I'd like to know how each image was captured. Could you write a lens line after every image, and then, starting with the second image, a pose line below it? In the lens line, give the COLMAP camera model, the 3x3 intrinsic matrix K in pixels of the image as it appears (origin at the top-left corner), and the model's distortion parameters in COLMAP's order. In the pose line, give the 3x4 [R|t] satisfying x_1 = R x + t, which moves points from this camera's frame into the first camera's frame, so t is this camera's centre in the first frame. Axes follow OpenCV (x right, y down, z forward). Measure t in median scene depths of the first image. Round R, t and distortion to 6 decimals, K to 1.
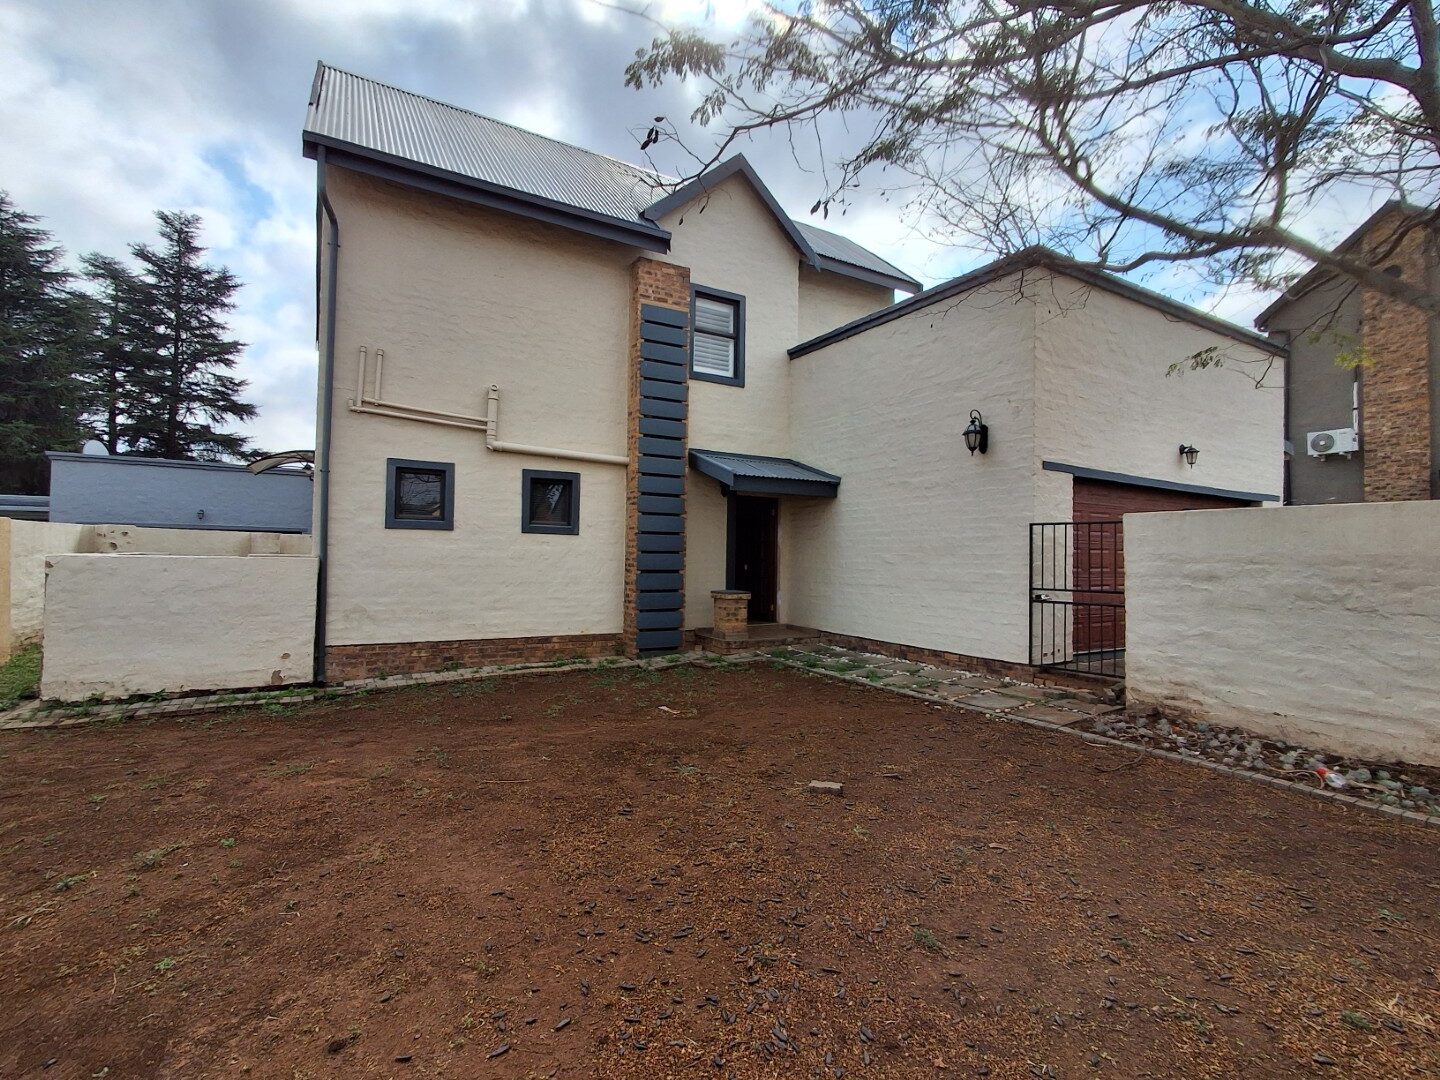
lens RADIAL K [[664.6, 0, 713.7], [0, 664.6, 537.3], [0, 0, 1]] dist [-0.011661, 0.015945]
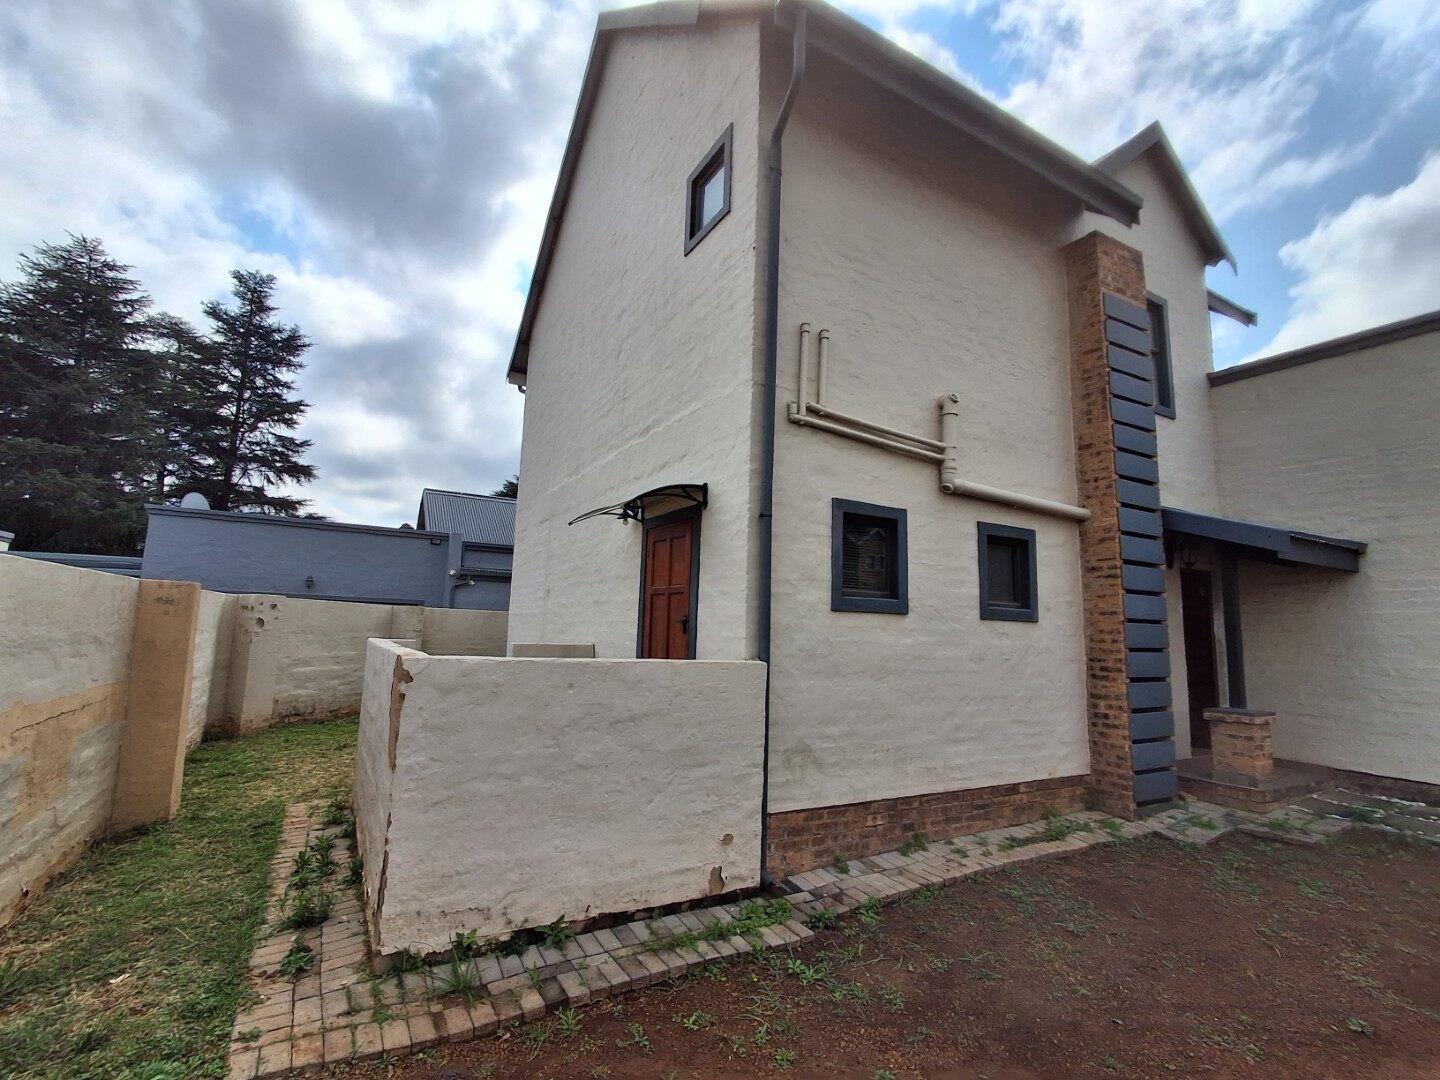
lens RADIAL K [[673.8, 0, 720.0], [0, 673.8, 540.0], [0, 0, 1]] dist [-0.014887, 0.019278]
pose [[0.999848, 0.014386, -0.009849, -0.565848], [-0.015359, 0.994125, -0.107140, -0.010008], [0.008250, 0.107275, 0.994195, 0.354805]]
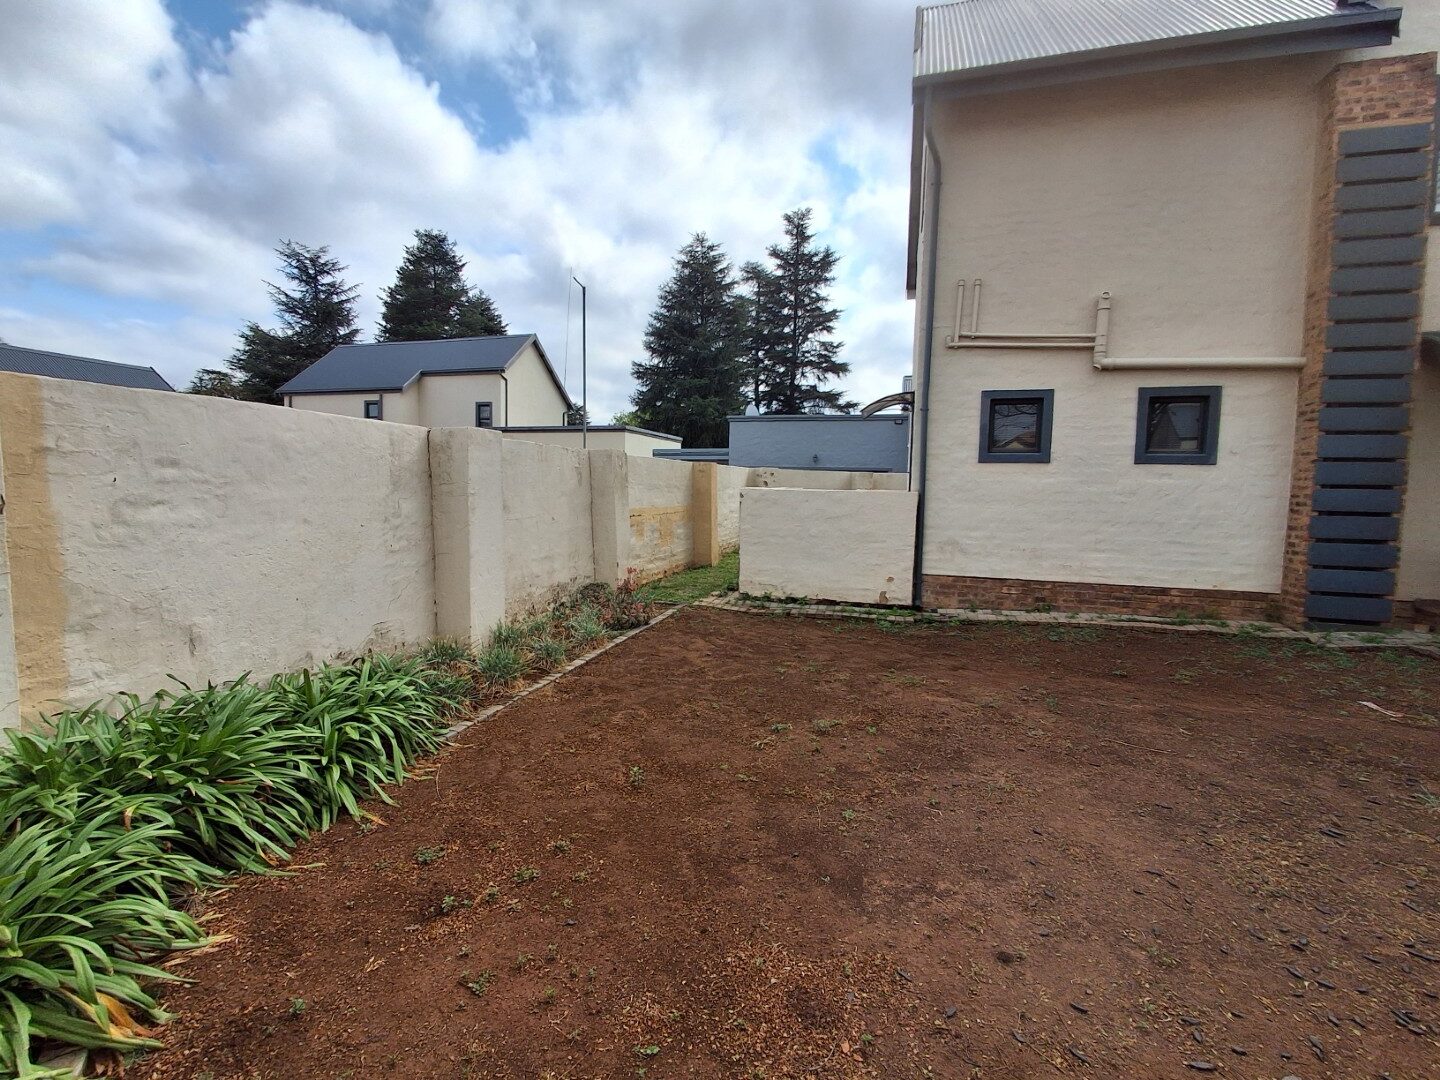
lens RADIAL K [[666.1, 0, 696.0], [0, 666.1, 537.2], [0, 0, 1]] dist [0.001025, 0.000445]
pose [[0.680368, 0.053332, -0.730928, -0.043037], [0.013568, 0.996261, 0.085321, 0.006587], [0.732745, -0.067967, 0.677100, 0.000615]]
